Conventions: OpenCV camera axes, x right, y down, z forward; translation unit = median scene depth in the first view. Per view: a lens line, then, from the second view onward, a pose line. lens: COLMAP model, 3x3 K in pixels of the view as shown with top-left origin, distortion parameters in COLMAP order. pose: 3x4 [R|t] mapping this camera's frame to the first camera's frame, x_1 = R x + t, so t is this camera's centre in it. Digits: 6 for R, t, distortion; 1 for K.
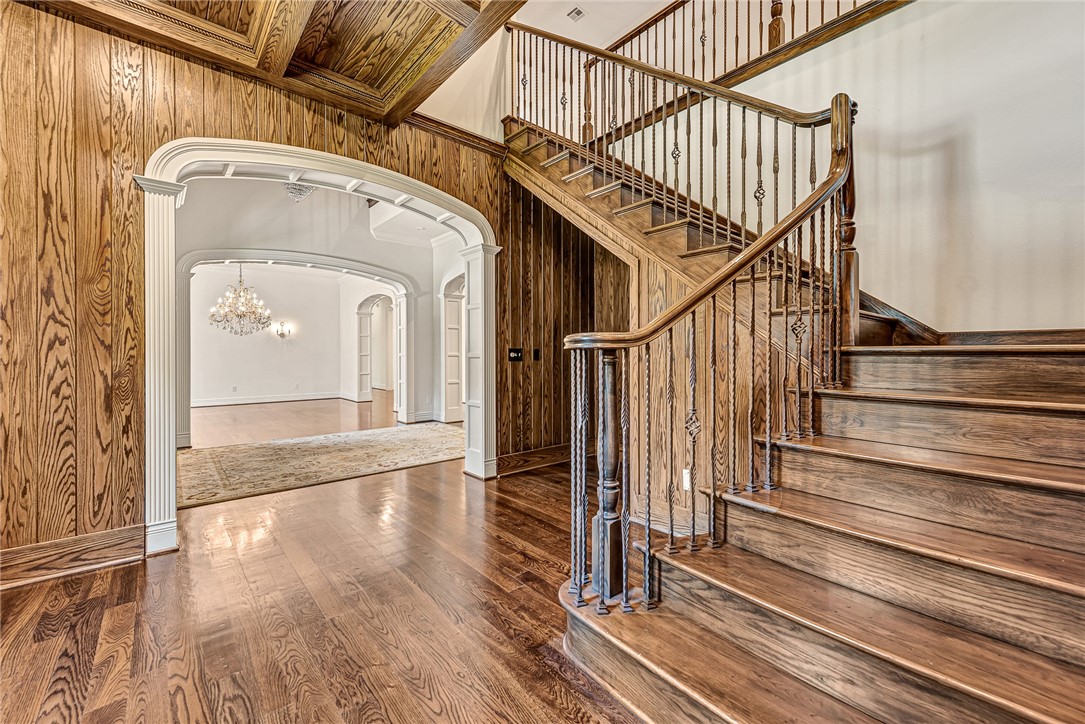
lens RADIAL K [[435.2, 0, 542.8], [0, 435.2, 354.3], [0, 0, 1]] dist [0.007581, -0.002722]
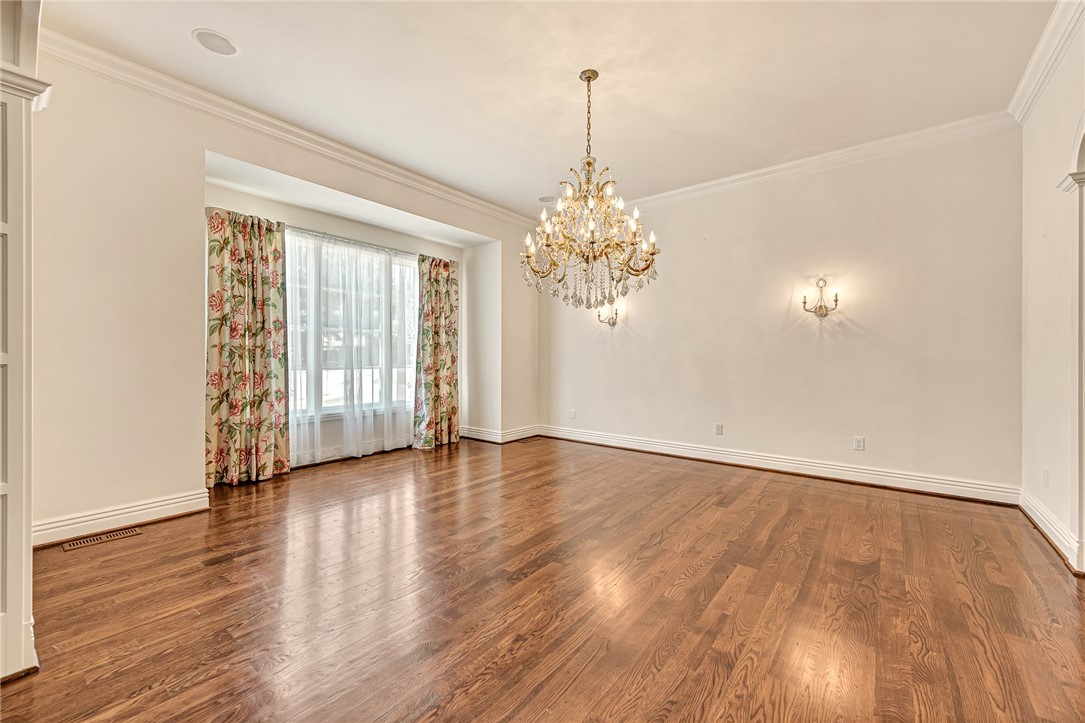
lens RADIAL K [[435.2, 0, 541.9], [0, 435.2, 357.1], [0, 0, 1]] dist [0.007581, -0.002722]
pose [[0.187767, 0.004213, -0.982205, -0.252666], [-0.005837, 0.999978, 0.003173, -0.001289], [0.982196, 0.005138, 0.187787, 0.673886]]
